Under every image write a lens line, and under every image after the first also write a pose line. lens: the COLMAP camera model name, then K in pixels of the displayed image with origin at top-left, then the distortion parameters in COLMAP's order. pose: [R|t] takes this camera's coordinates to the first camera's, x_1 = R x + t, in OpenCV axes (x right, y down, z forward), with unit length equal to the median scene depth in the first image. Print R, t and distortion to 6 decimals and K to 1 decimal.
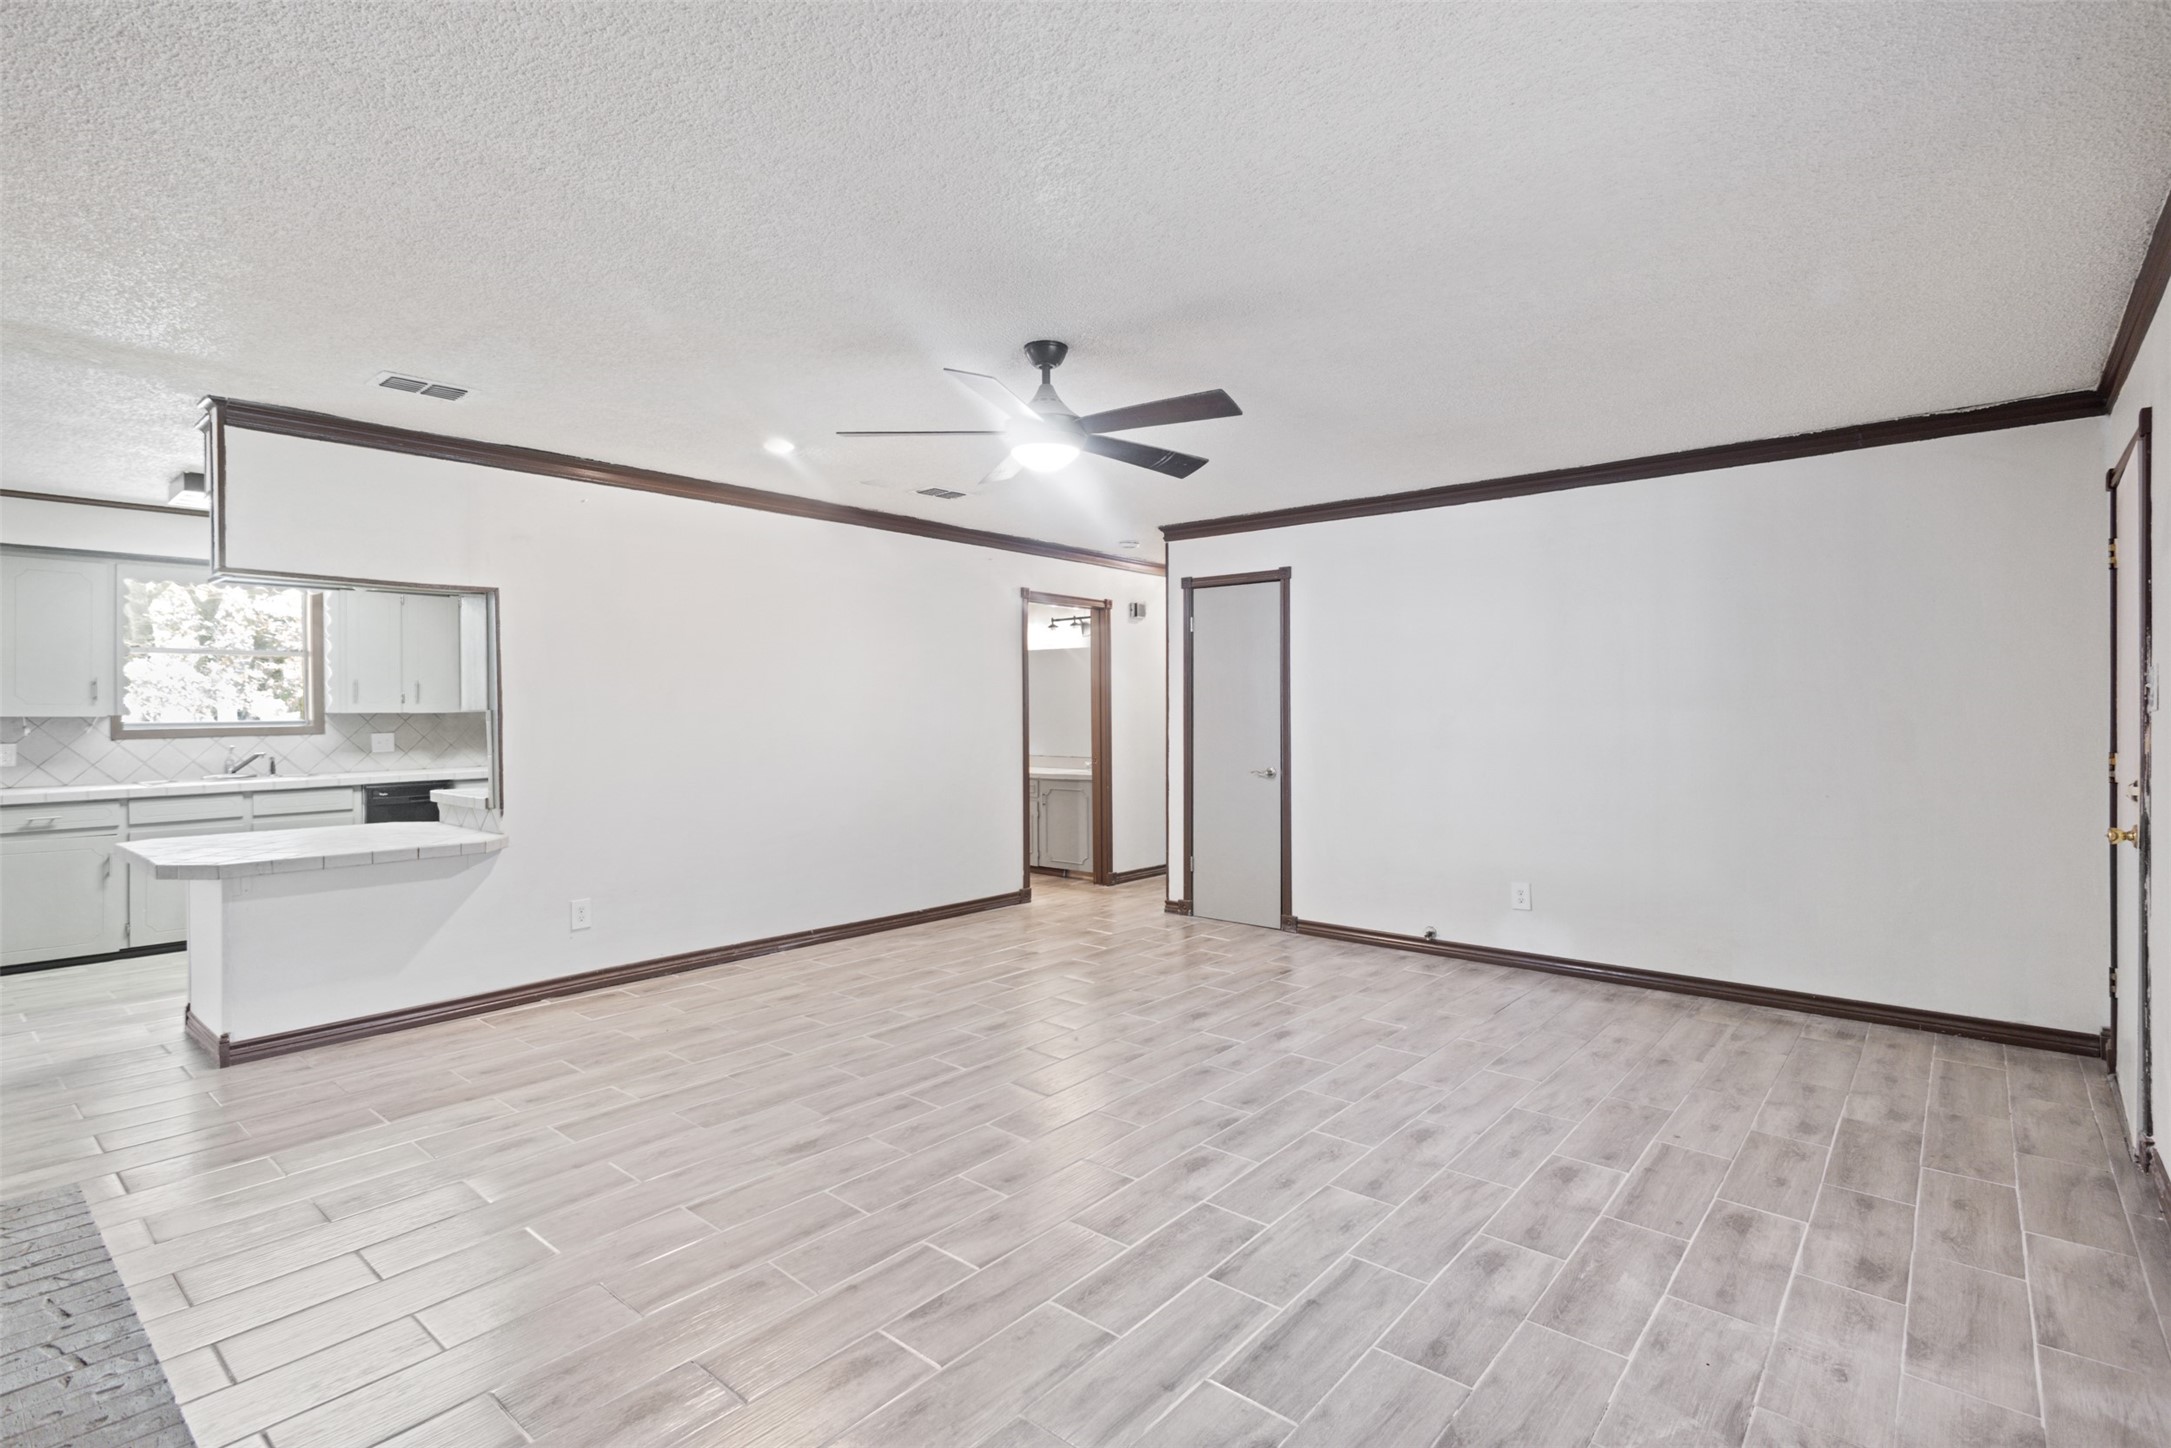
lens RADIAL K [[1034.3, 0, 1090.3], [0, 1034.3, 699.2], [0, 0, 1]] dist [0.007173, -0.001157]
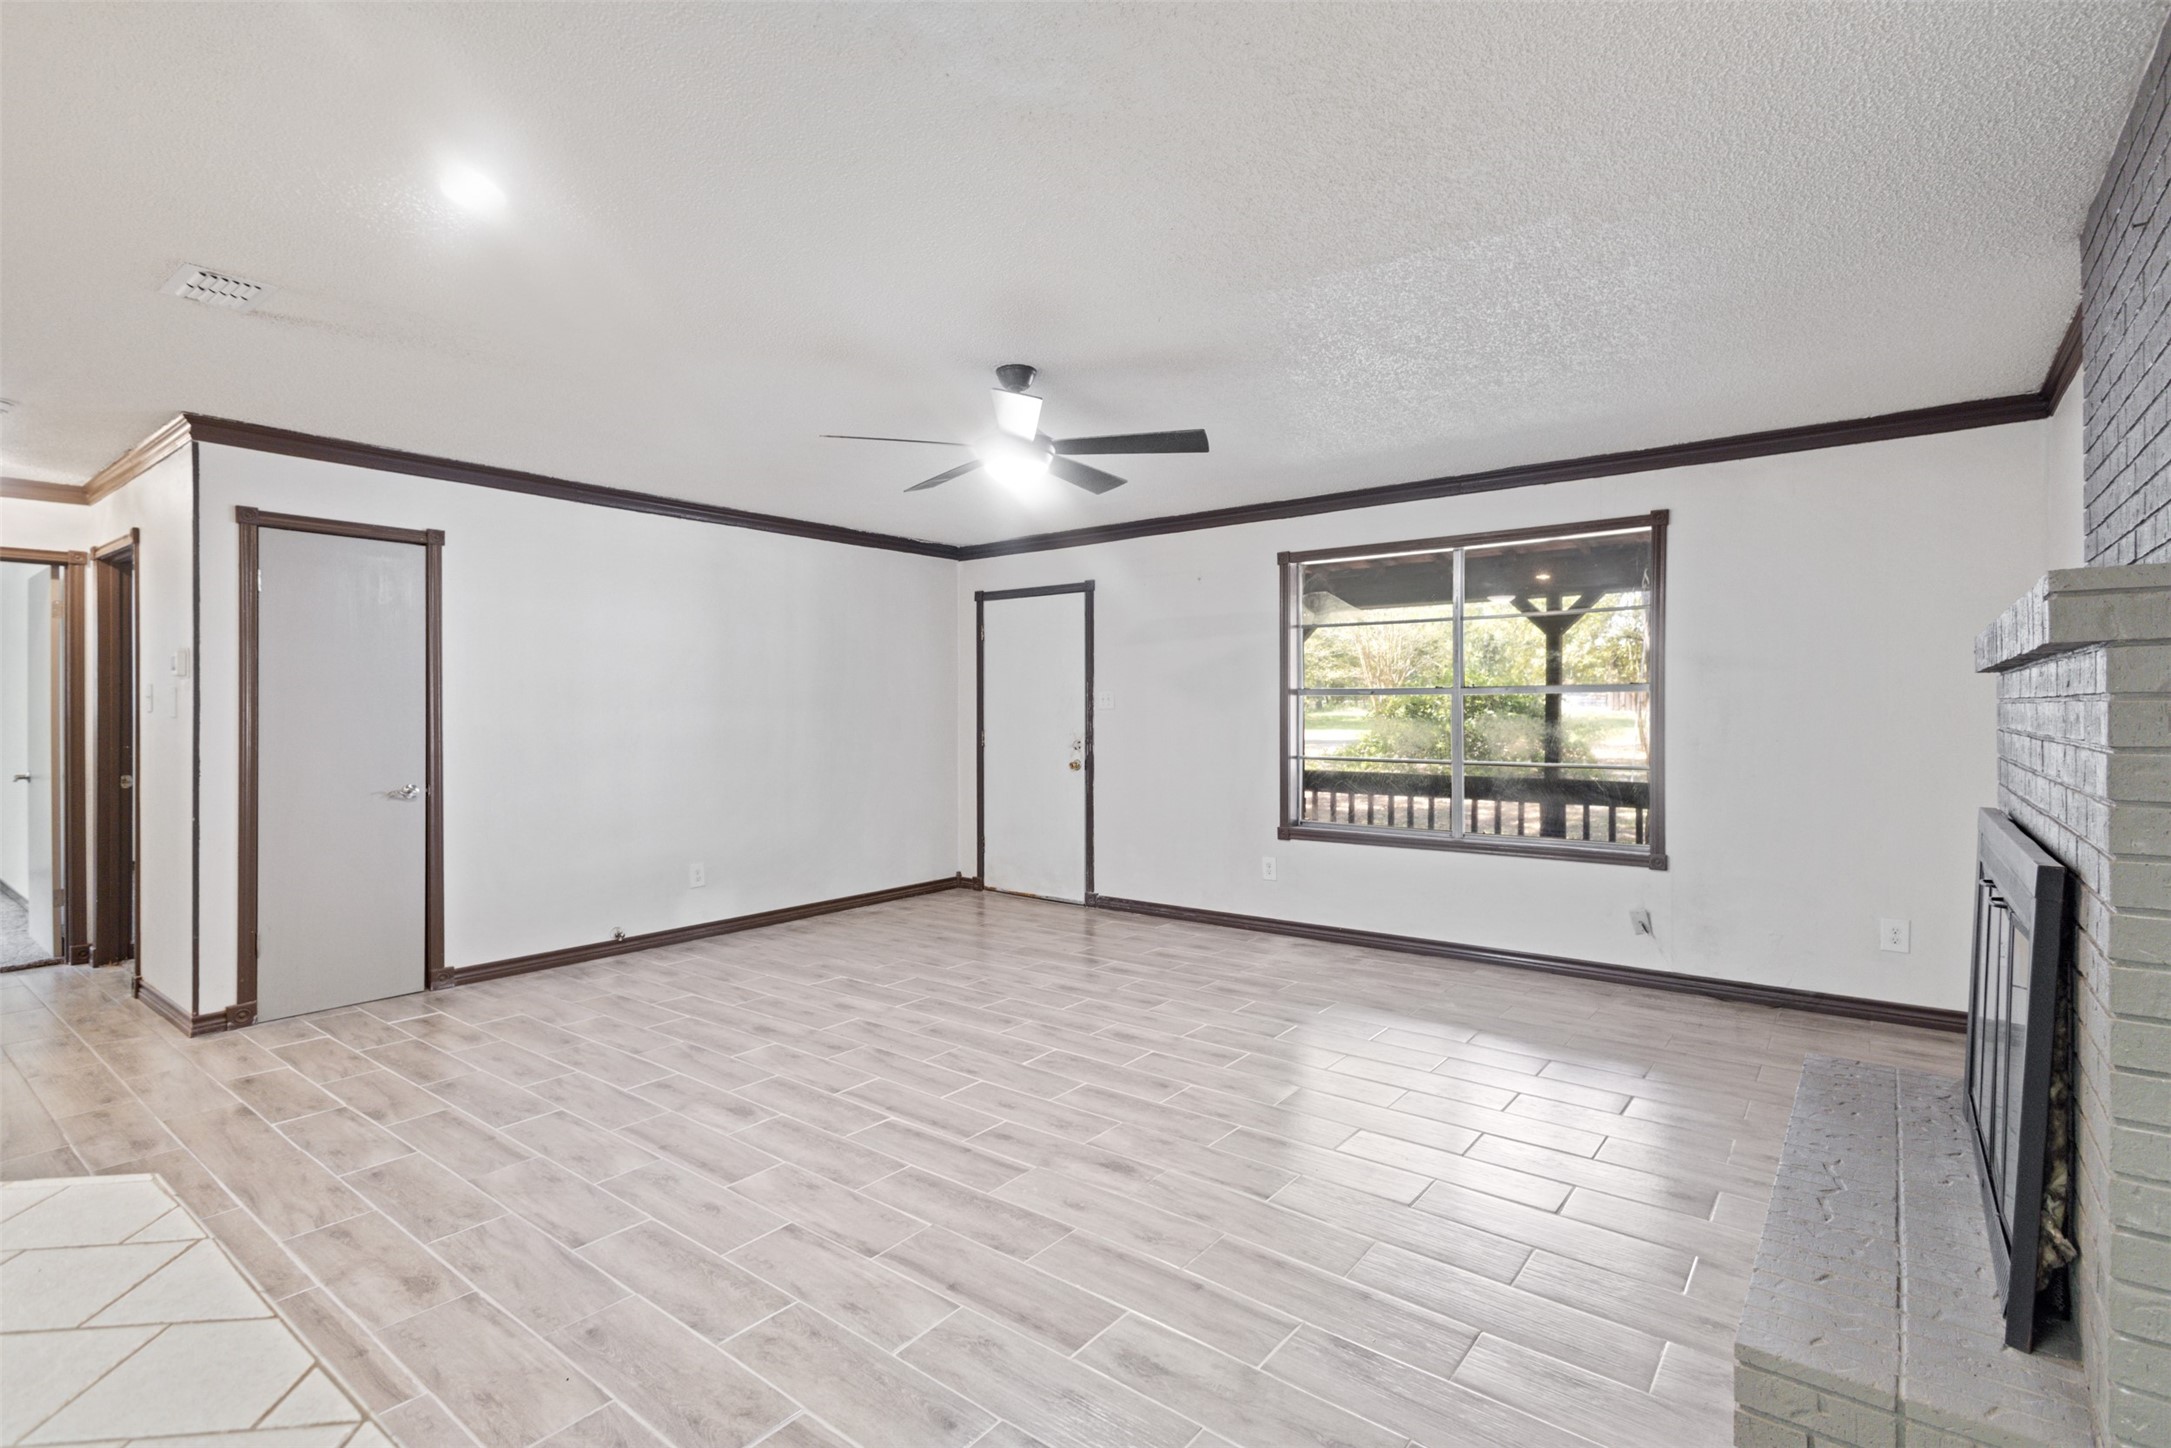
lens RADIAL K [[1009.2, 0, 1073.8], [0, 1009.2, 707.0], [0, 0, 1]] dist [0.009294, -0.000278]
pose [[-0.025671, 0.005040, 0.999658, -1.168532], [-0.008451, 0.999950, -0.005259, 0.014919], [-0.999635, -0.008583, -0.025628, 1.035803]]
